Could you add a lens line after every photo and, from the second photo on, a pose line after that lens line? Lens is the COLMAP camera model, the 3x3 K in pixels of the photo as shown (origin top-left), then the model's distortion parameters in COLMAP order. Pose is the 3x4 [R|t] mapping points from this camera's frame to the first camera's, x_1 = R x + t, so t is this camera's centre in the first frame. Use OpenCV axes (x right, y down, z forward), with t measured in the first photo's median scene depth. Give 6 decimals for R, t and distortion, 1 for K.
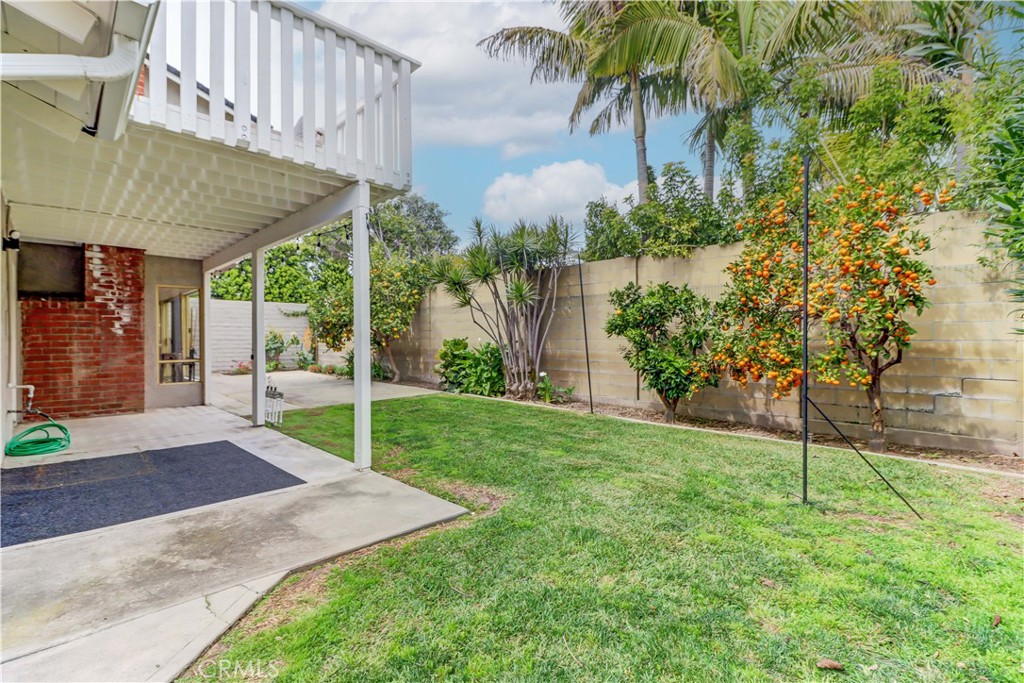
lens RADIAL K [[469.5, 0, 512.8], [0, 469.5, 336.1], [0, 0, 1]] dist [0.024183, -0.018938]
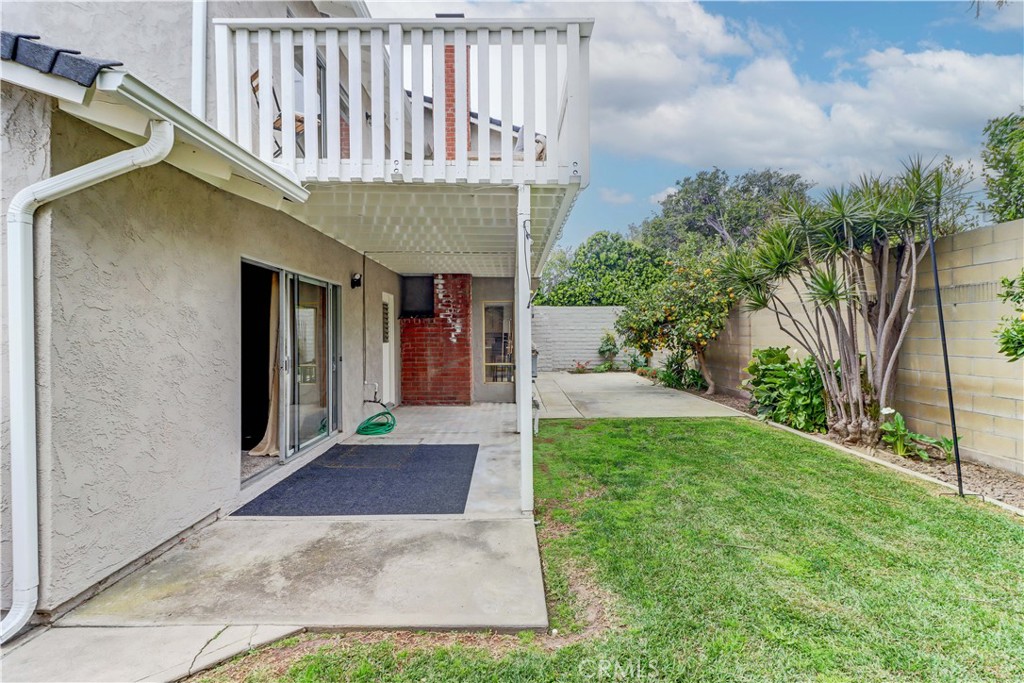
lens RADIAL K [[469.5, 0, 512.8], [0, 469.5, 336.1], [0, 0, 1]] dist [0.024183, -0.018938]
pose [[0.720487, 0.003614, -0.693459, 0.160804], [0.002470, 0.999967, 0.007777, -0.030893], [0.693464, -0.007316, 0.720454, 0.203995]]
